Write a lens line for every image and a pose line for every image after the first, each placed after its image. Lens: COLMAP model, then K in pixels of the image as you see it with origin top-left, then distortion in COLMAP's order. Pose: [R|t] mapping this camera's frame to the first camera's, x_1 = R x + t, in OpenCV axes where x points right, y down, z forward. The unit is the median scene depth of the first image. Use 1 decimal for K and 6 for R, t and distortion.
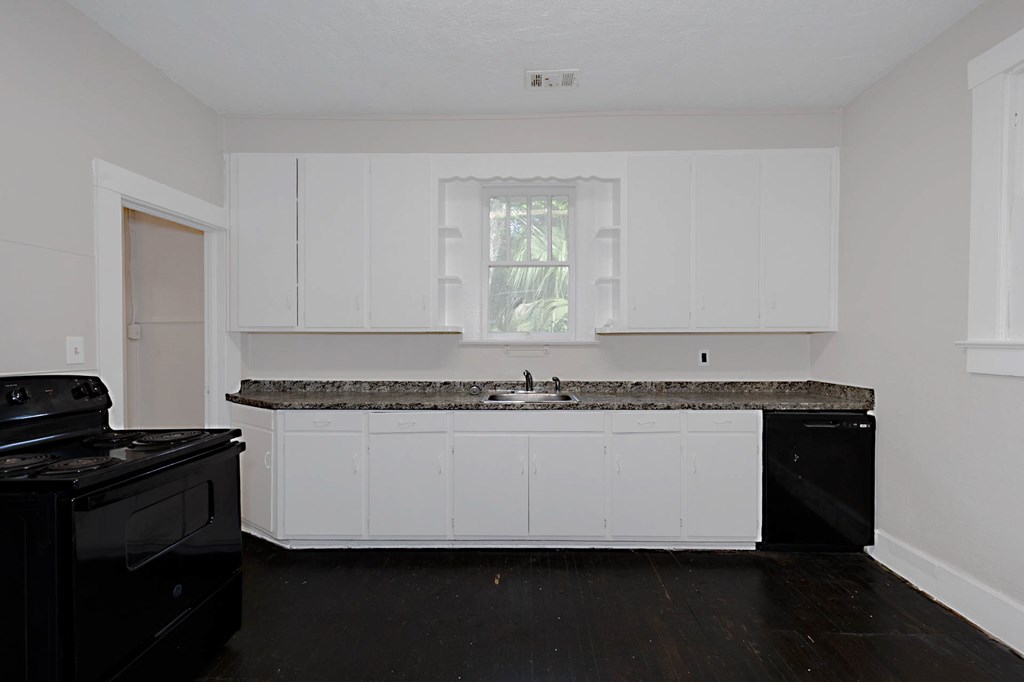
lens RADIAL K [[463.8, 0, 525.0], [0, 463.8, 336.2], [0, 0, 1]] dist [-0.000485, -0.000666]
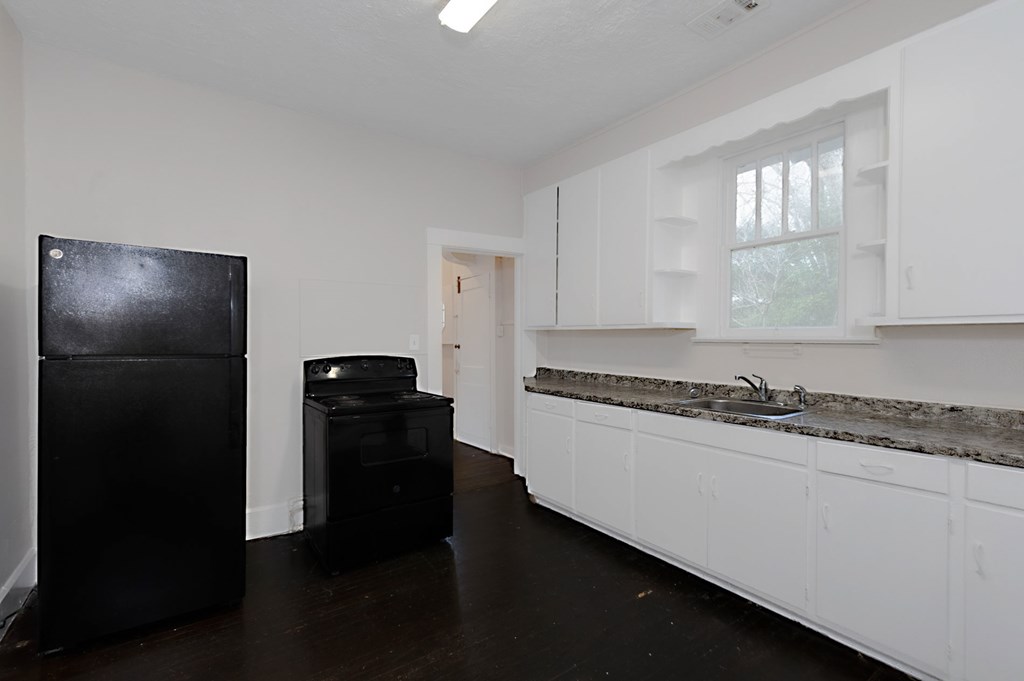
lens RADIAL K [[463.8, 0, 513.8], [0, 463.8, 337.3], [0, 0, 1]] dist [-0.000485, -0.000666]
pose [[0.585426, 0.001261, -0.810725, 0.397246], [0.006788, 0.999956, 0.006457, 0.000900], [0.810697, -0.009283, 0.585392, 0.180494]]
